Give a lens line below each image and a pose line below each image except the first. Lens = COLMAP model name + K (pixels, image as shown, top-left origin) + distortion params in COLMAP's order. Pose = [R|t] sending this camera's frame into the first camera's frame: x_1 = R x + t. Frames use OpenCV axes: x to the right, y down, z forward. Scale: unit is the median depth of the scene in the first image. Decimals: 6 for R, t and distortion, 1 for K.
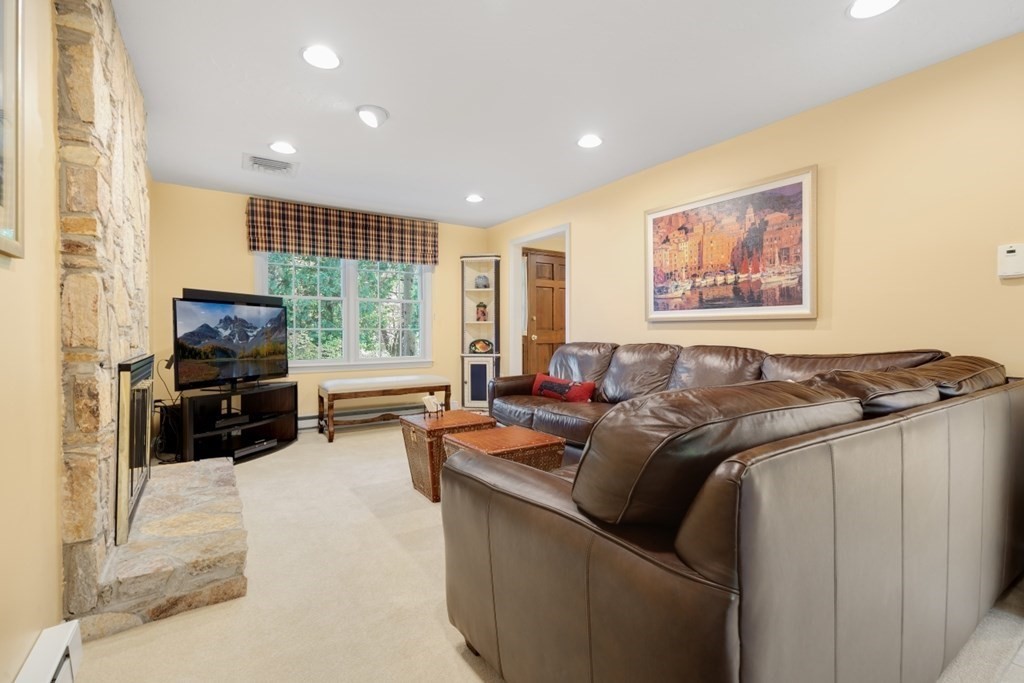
lens RADIAL K [[463.5, 0, 512.7], [0, 463.5, 335.2], [0, 0, 1]] dist [0.005273, -0.001301]
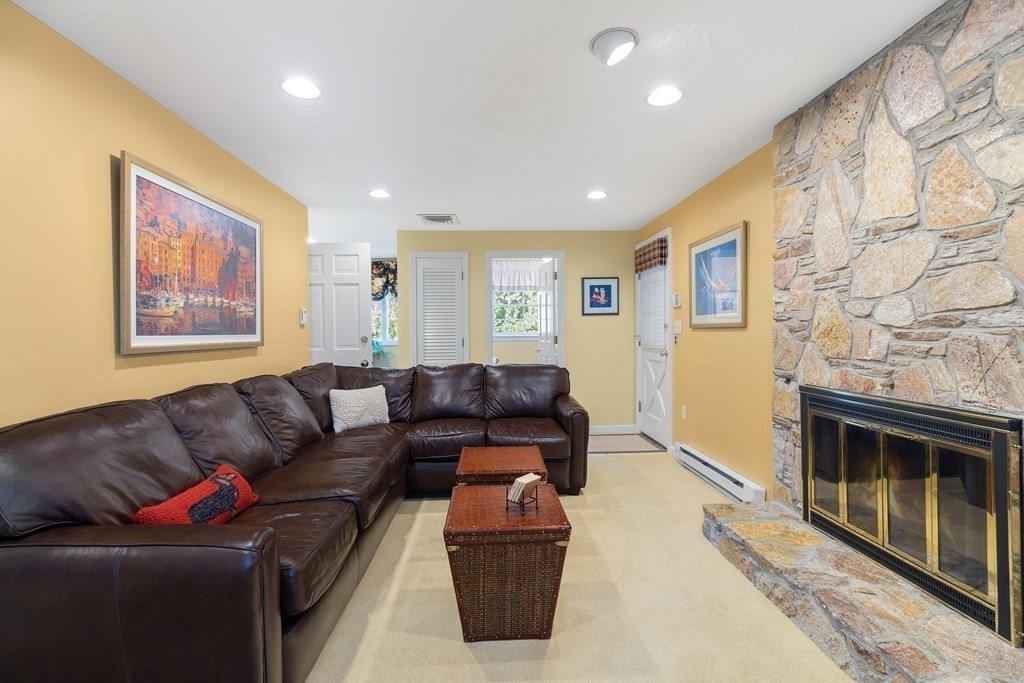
lens RADIAL K [[463.5, 0, 515.0], [0, 463.5, 334.6], [0, 0, 1]] dist [0.005273, -0.001301]
pose [[-0.868602, 0.003895, 0.495495, -0.424973], [0.012961, 0.999806, 0.014861, -0.061027], [-0.495340, 0.019330, -0.868484, 1.387883]]
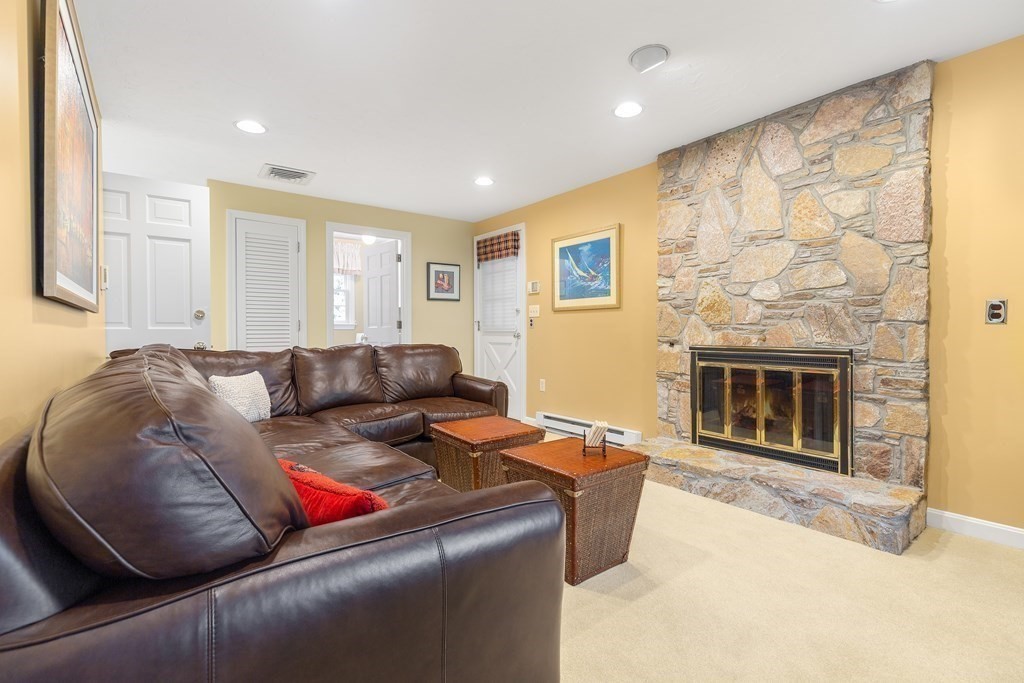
lens RADIAL K [[463.5, 0, 517.2], [0, 463.5, 332.6], [0, 0, 1]] dist [0.005273, -0.001301]
pose [[-0.995638, 0.004340, -0.093205, 0.036726], [0.003117, 0.999907, 0.013255, -0.005558], [0.093253, 0.012906, -0.995559, 1.504998]]
